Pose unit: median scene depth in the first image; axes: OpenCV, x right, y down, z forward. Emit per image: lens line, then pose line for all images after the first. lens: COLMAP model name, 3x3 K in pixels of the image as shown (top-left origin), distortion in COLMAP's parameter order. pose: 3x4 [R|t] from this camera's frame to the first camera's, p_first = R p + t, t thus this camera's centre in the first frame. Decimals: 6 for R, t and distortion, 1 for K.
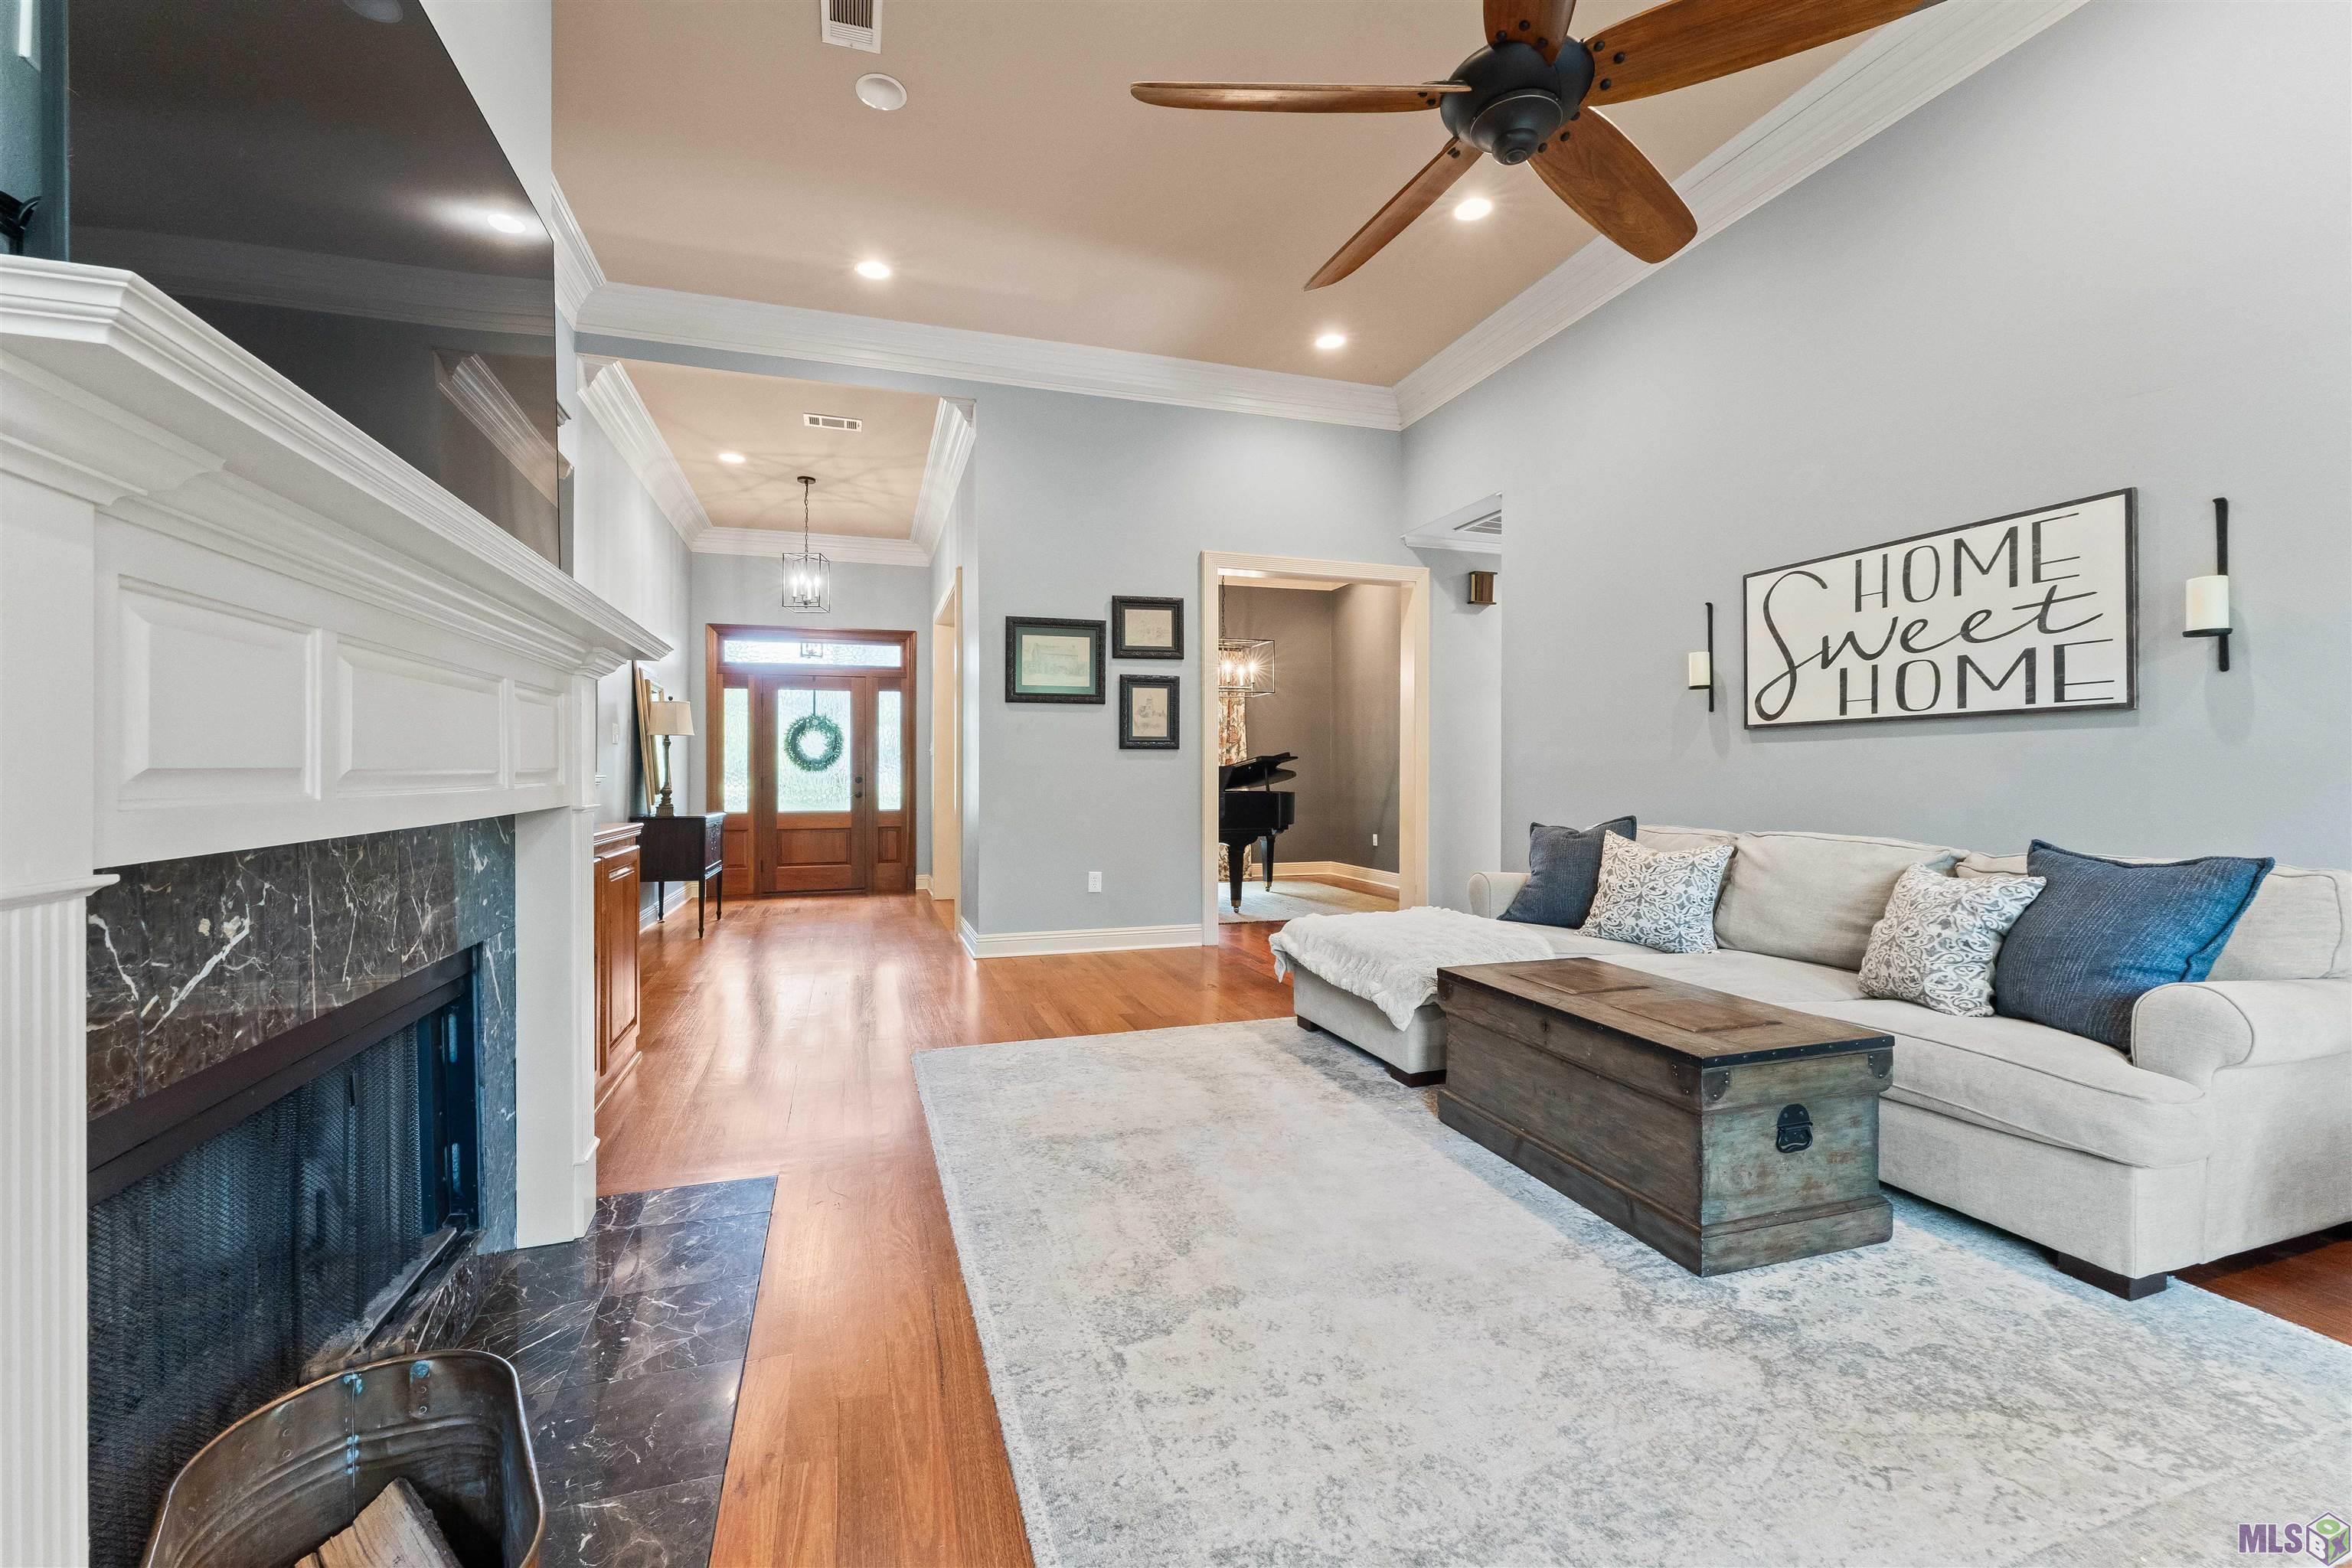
lens RADIAL K [[977.6, 0, 1169.4], [0, 977.6, 769.6], [0, 0, 1]] dist [-0.000952, -0.000147]
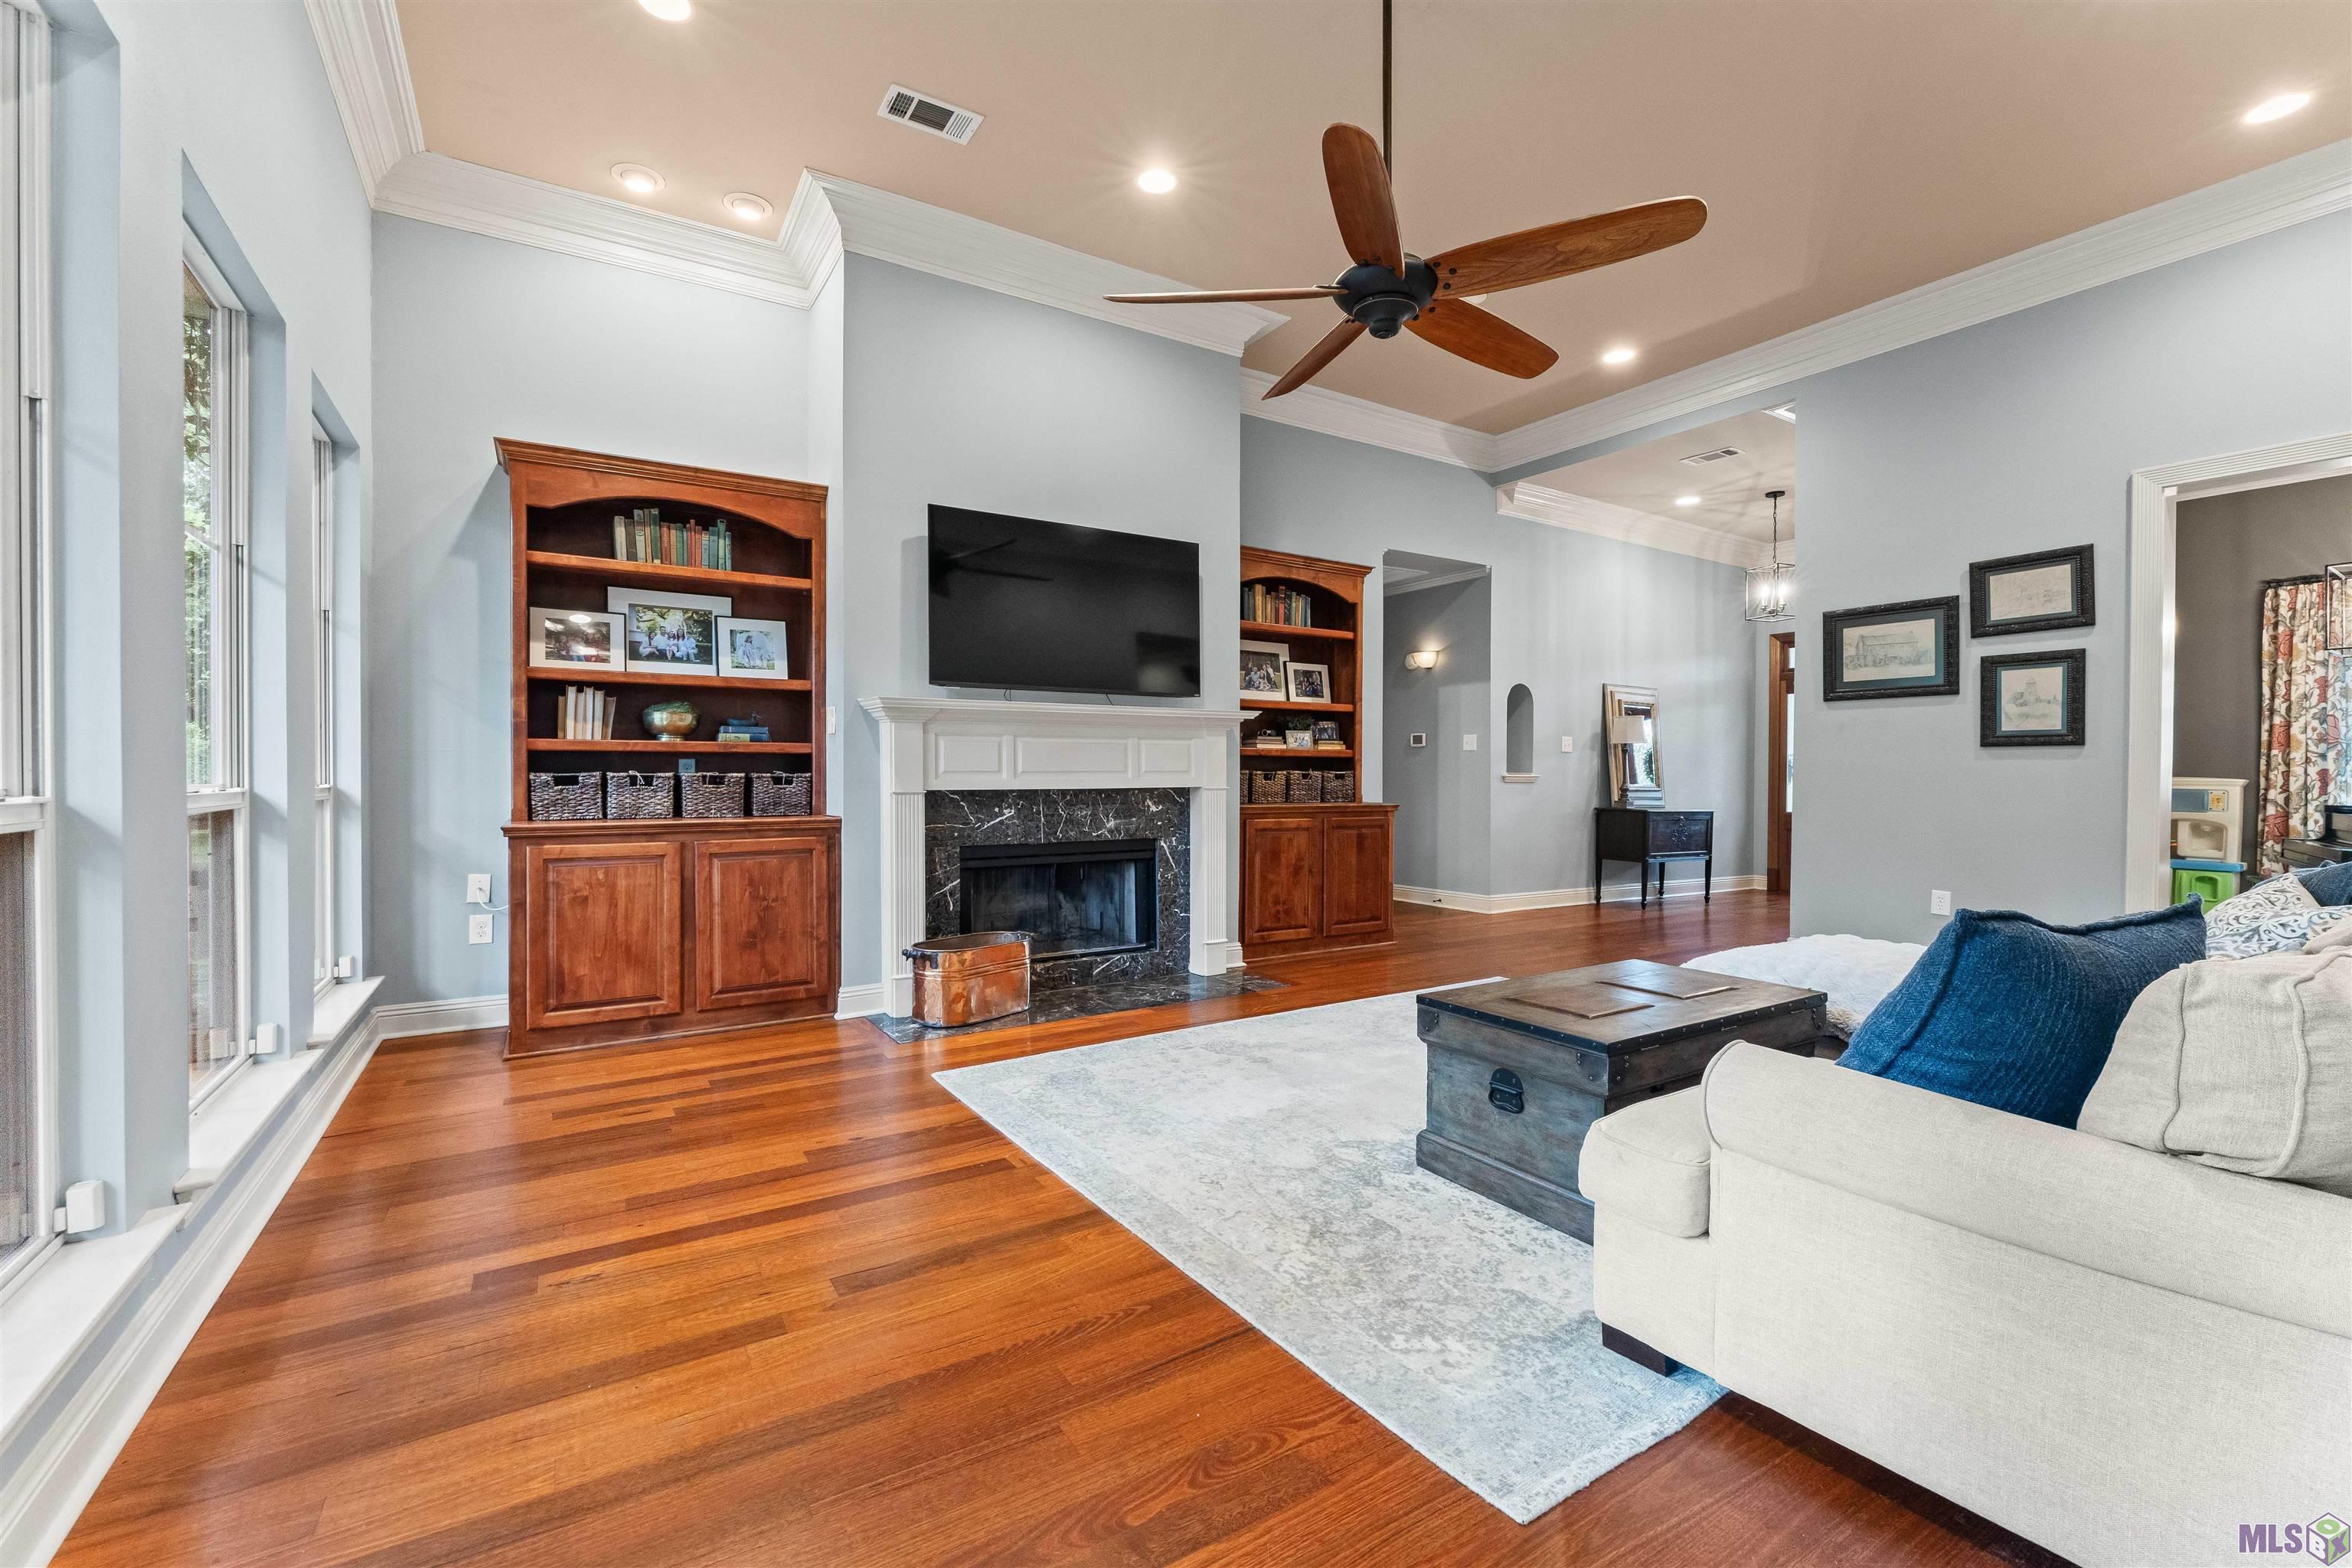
lens RADIAL K [[977.6, 0, 1138.0], [0, 977.6, 772.1], [0, 0, 1]] dist [-0.000952, -0.000147]
pose [[0.230598, 0.001777, -0.973048, 0.595390], [-0.000861, 0.999998, 0.001622, -0.000554], [0.973049, 0.000464, 0.230599, 0.118889]]
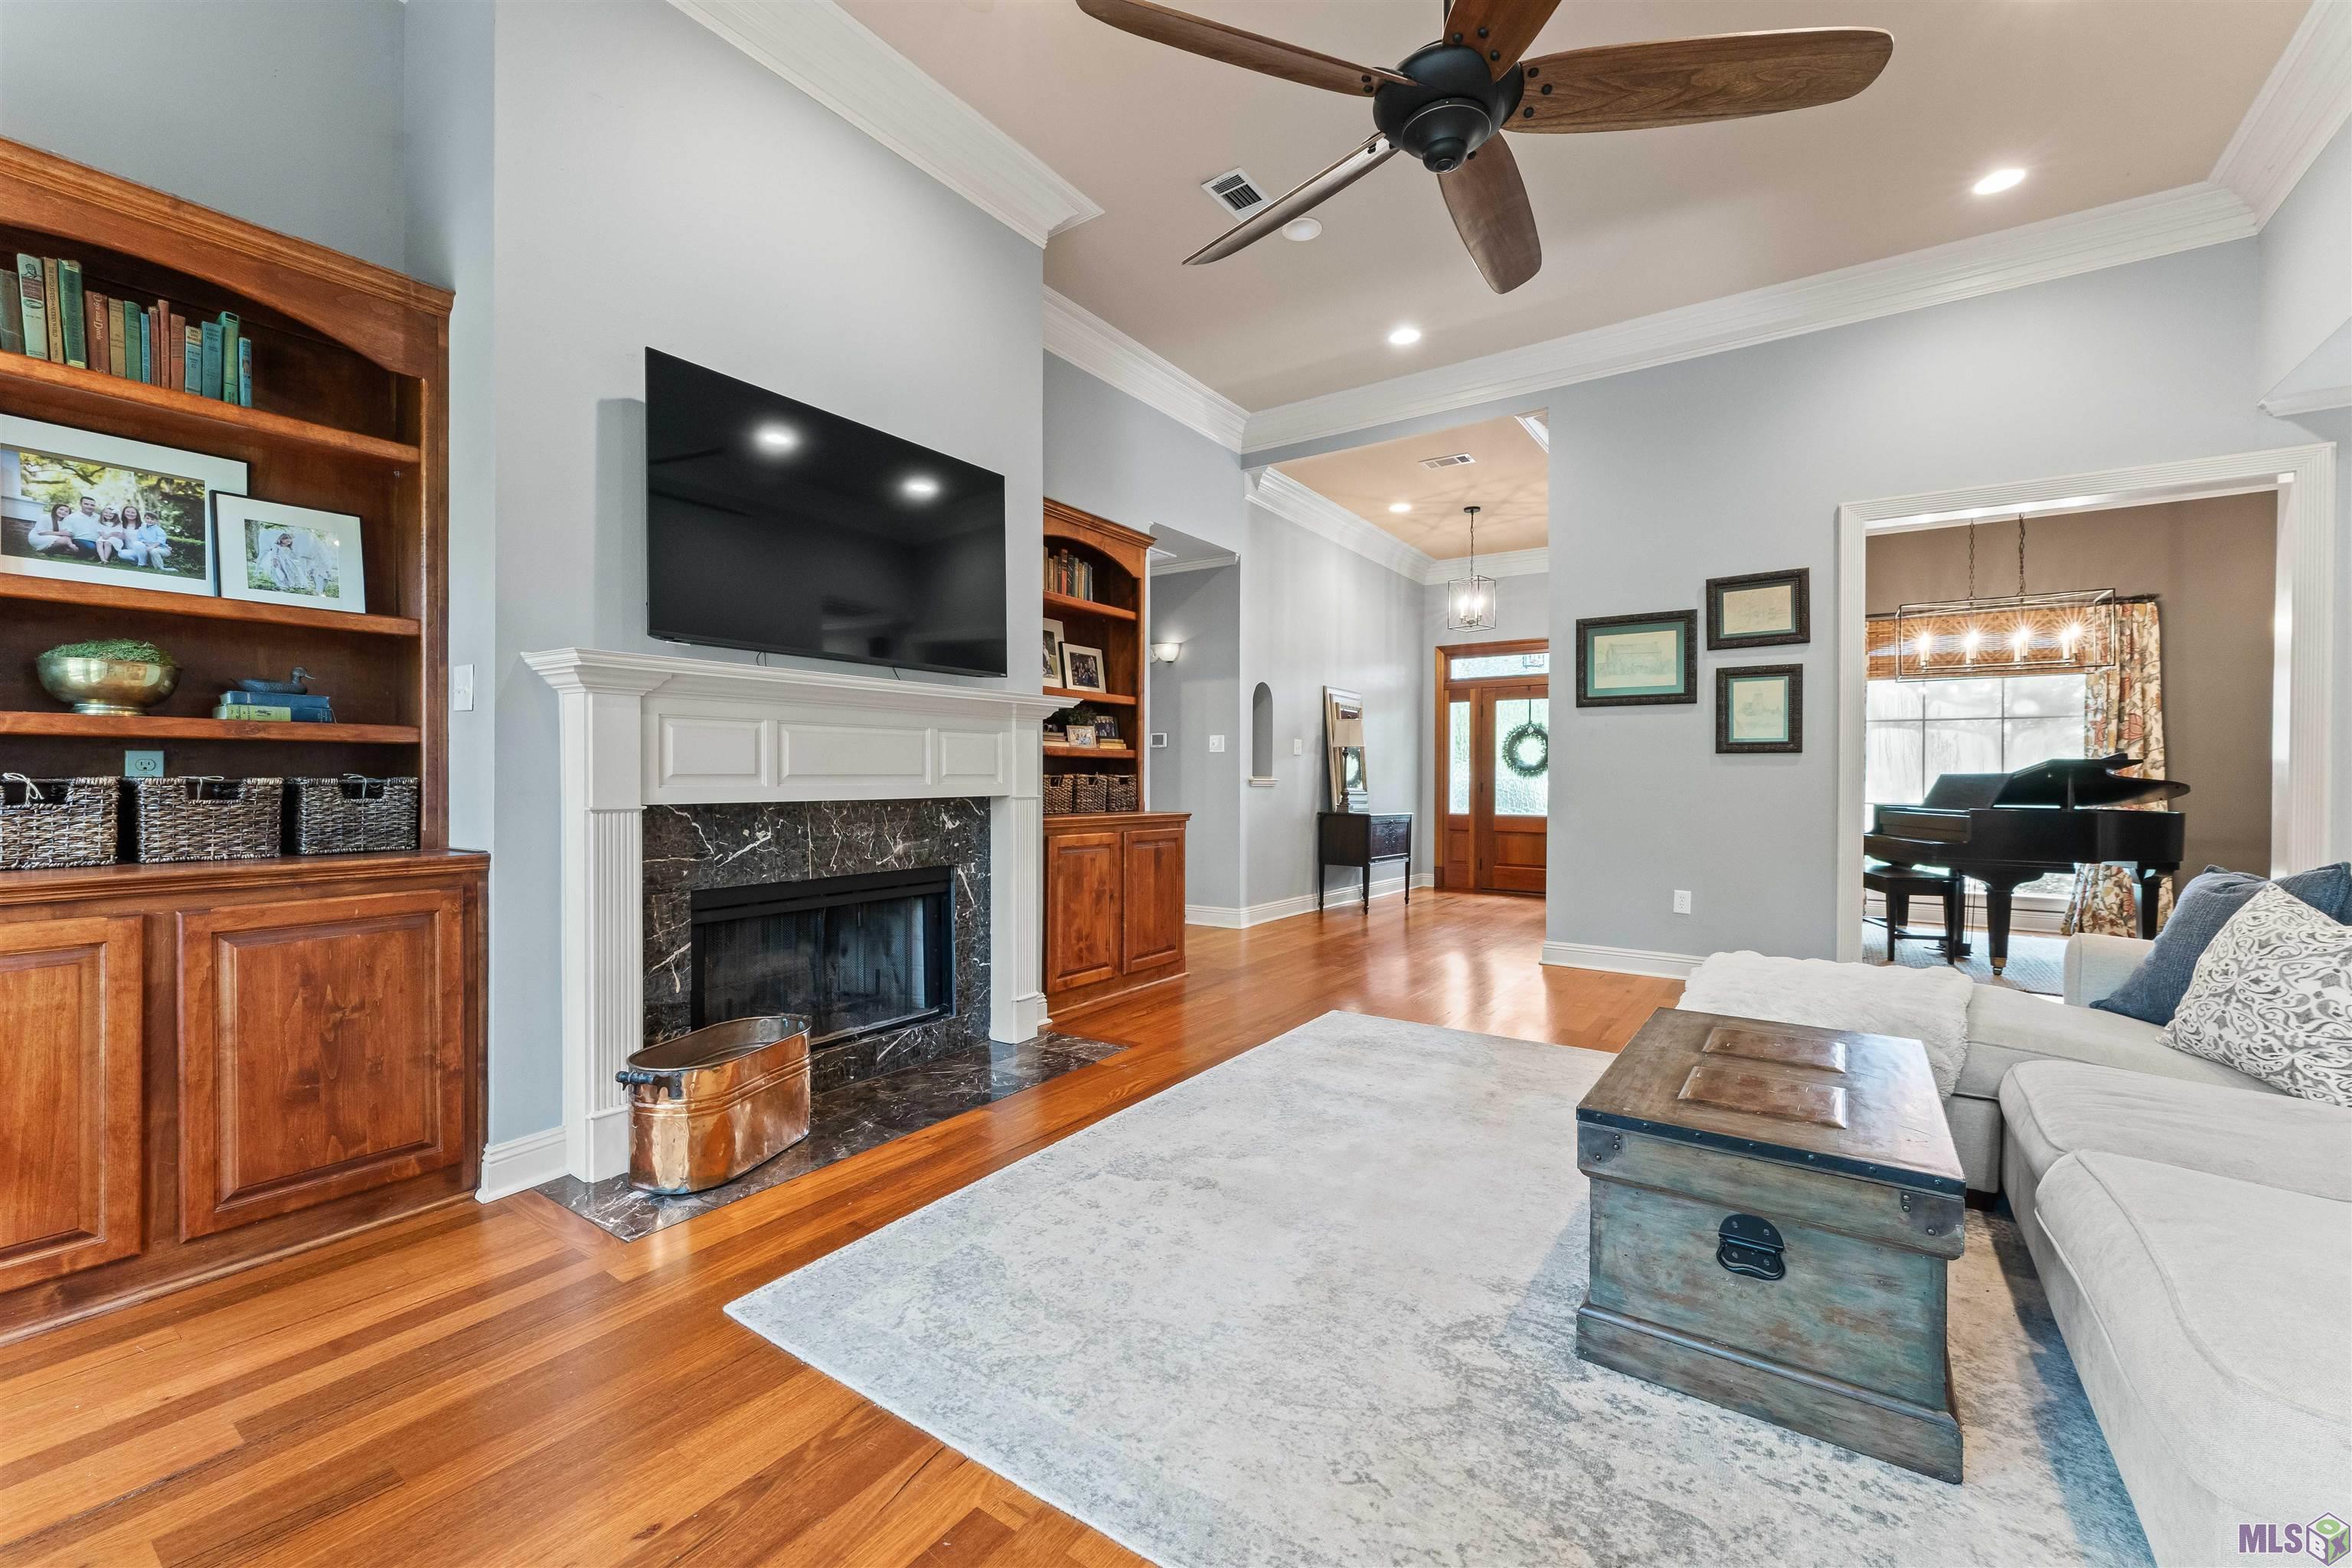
lens RADIAL K [[977.6, 0, 1106.5], [0, 977.6, 774.4], [0, 0, 1]] dist [-0.000952, -0.000147]
pose [[0.575687, 0.003487, -0.817663, 0.353422], [-0.003993, 0.999991, 0.001453, -0.001529], [0.817661, 0.002429, 0.575695, 0.050622]]
